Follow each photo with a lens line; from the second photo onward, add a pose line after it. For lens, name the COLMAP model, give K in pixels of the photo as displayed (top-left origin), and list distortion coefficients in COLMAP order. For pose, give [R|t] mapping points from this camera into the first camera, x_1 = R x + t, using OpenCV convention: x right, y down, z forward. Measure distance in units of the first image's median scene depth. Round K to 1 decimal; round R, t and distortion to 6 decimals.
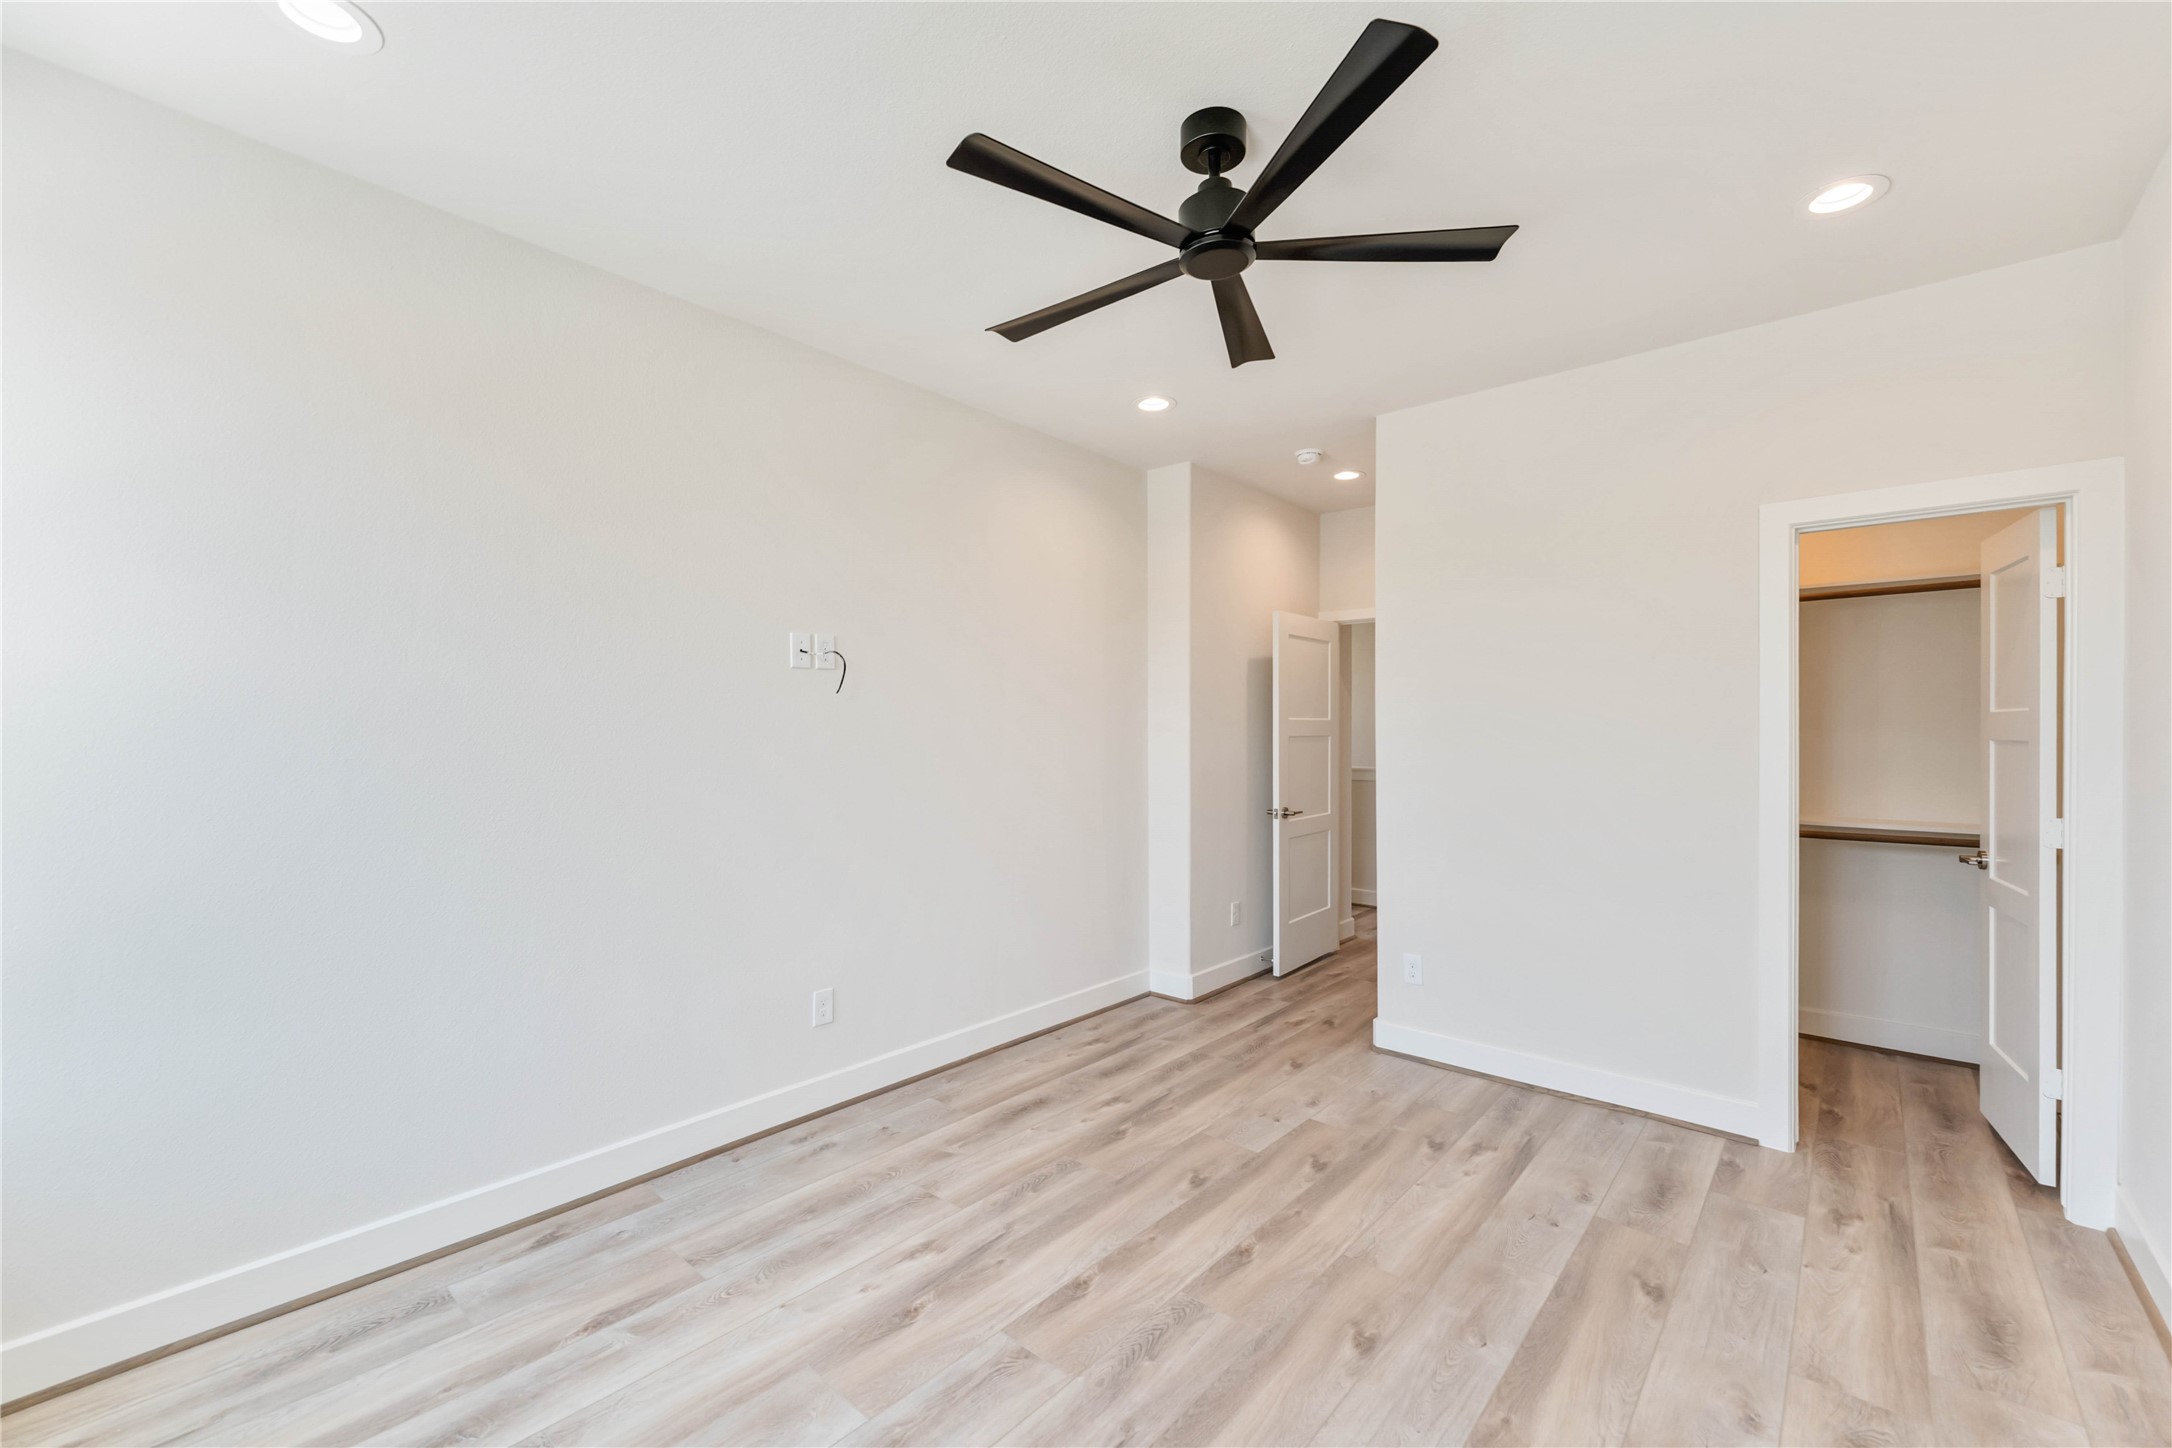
lens RADIAL K [[896.4, 0, 1086.8], [0, 896.4, 718.6], [0, 0, 1]] dist [0.001149, -0.000507]
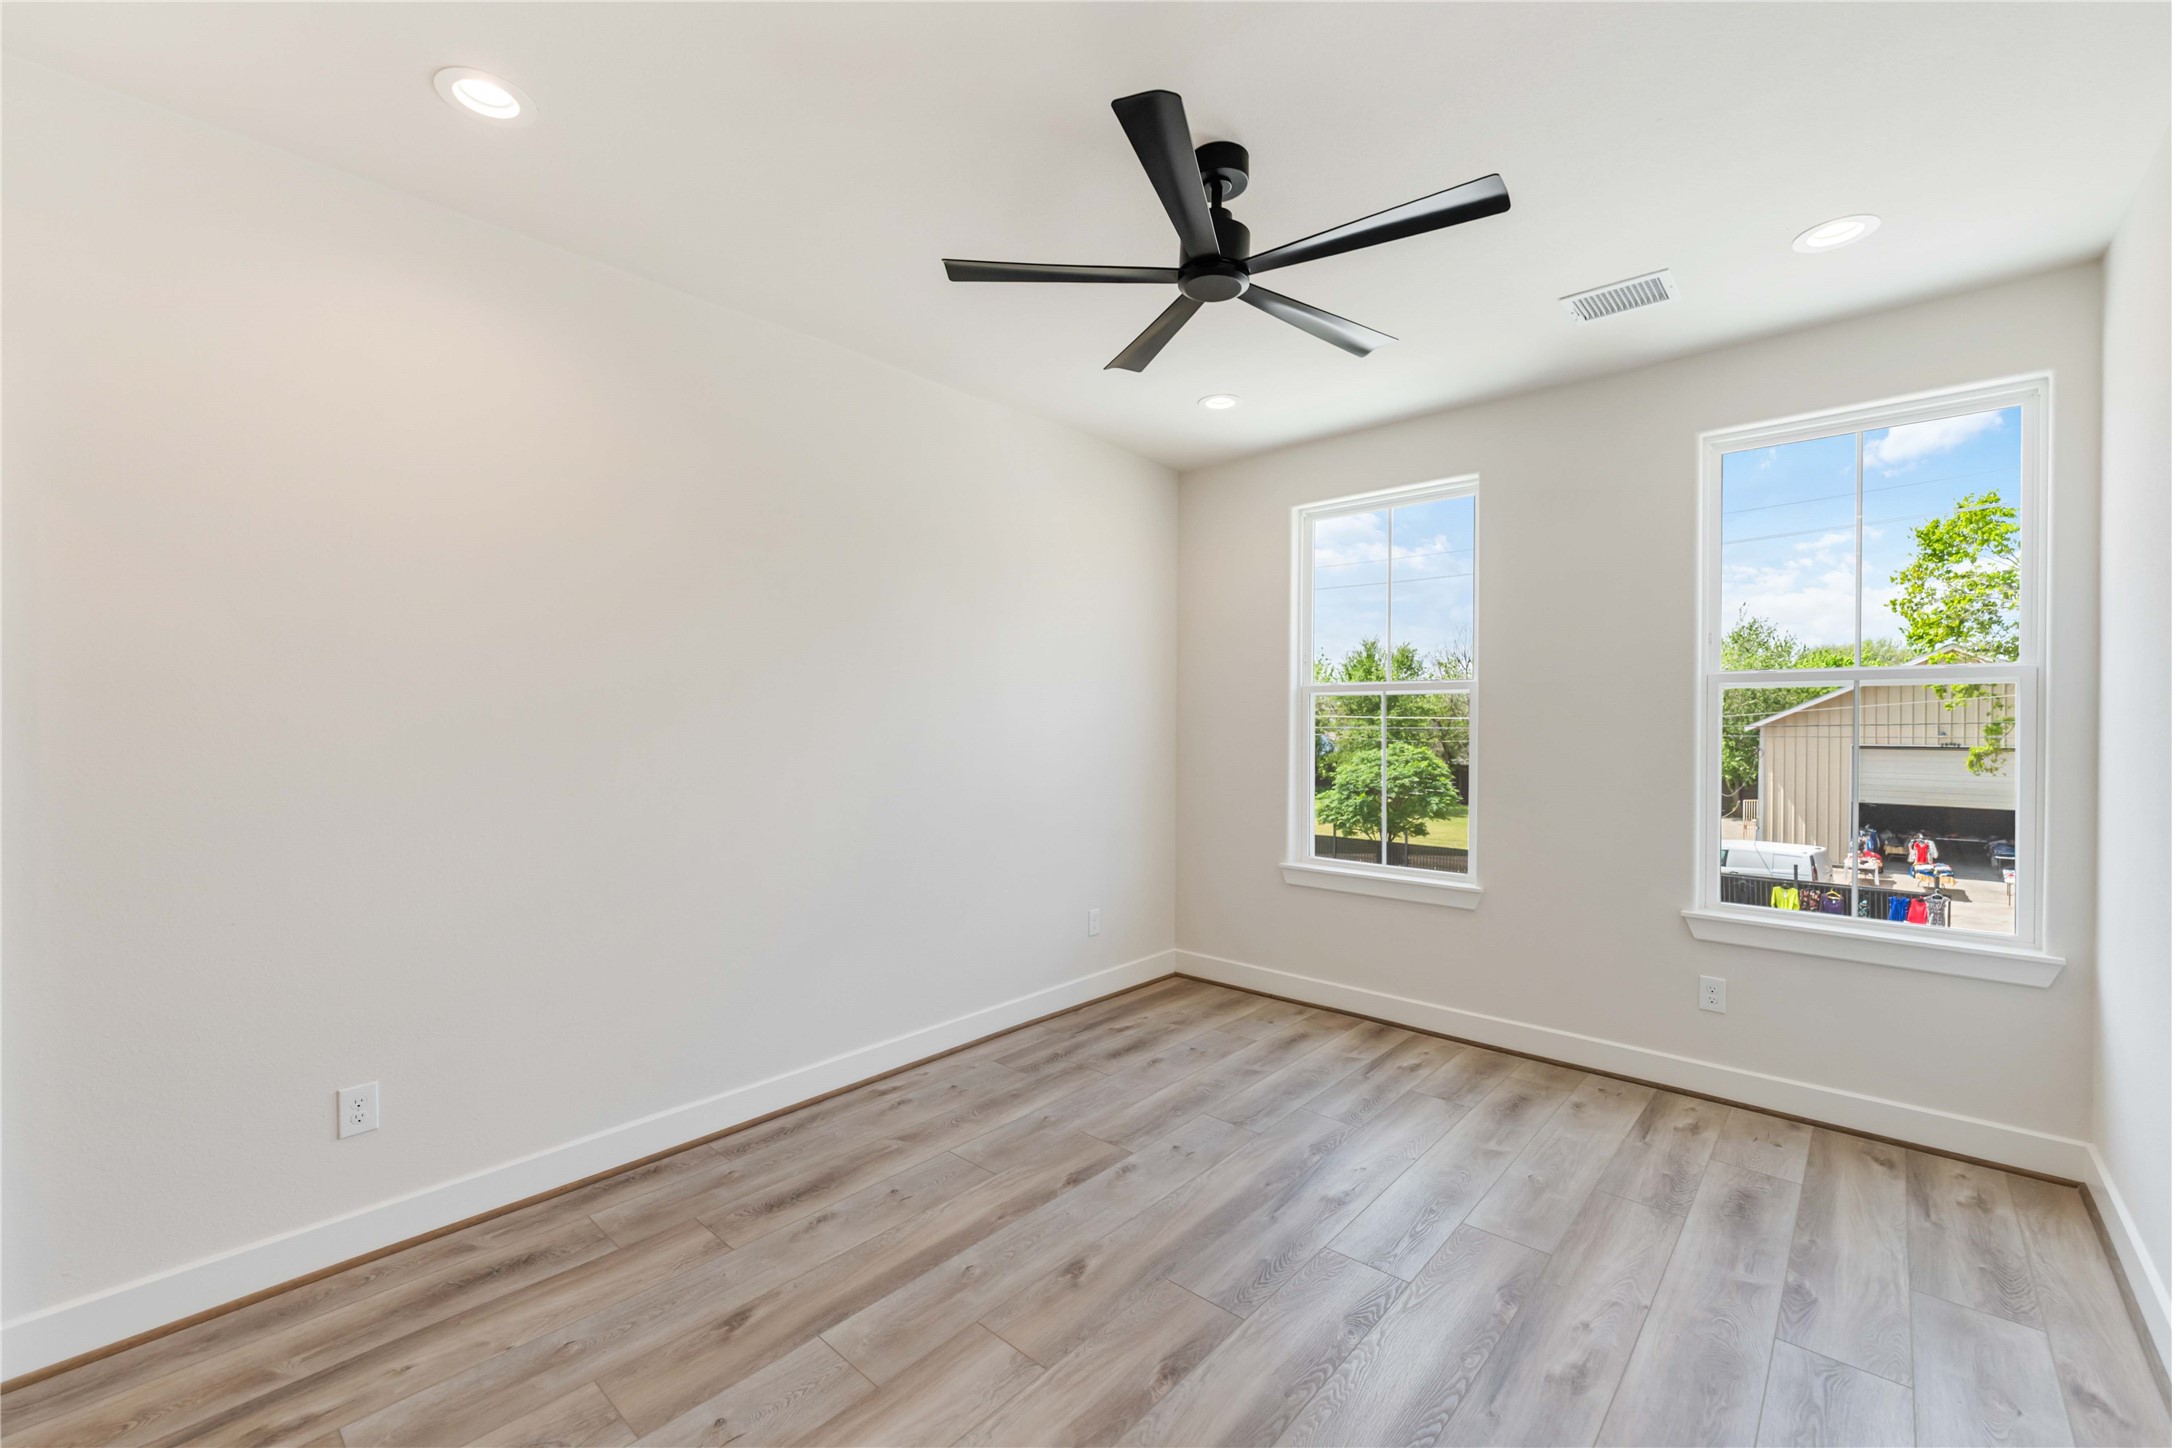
lens RADIAL K [[896.4, 0, 1070.9], [0, 896.4, 731.0], [0, 0, 1]] dist [0.001149, -0.000507]
pose [[-0.999371, -0.008415, 0.034436, 0.259465], [-0.008011, 0.999897, 0.011872, 0.011319], [-0.034532, 0.011589, -0.999336, 1.941581]]
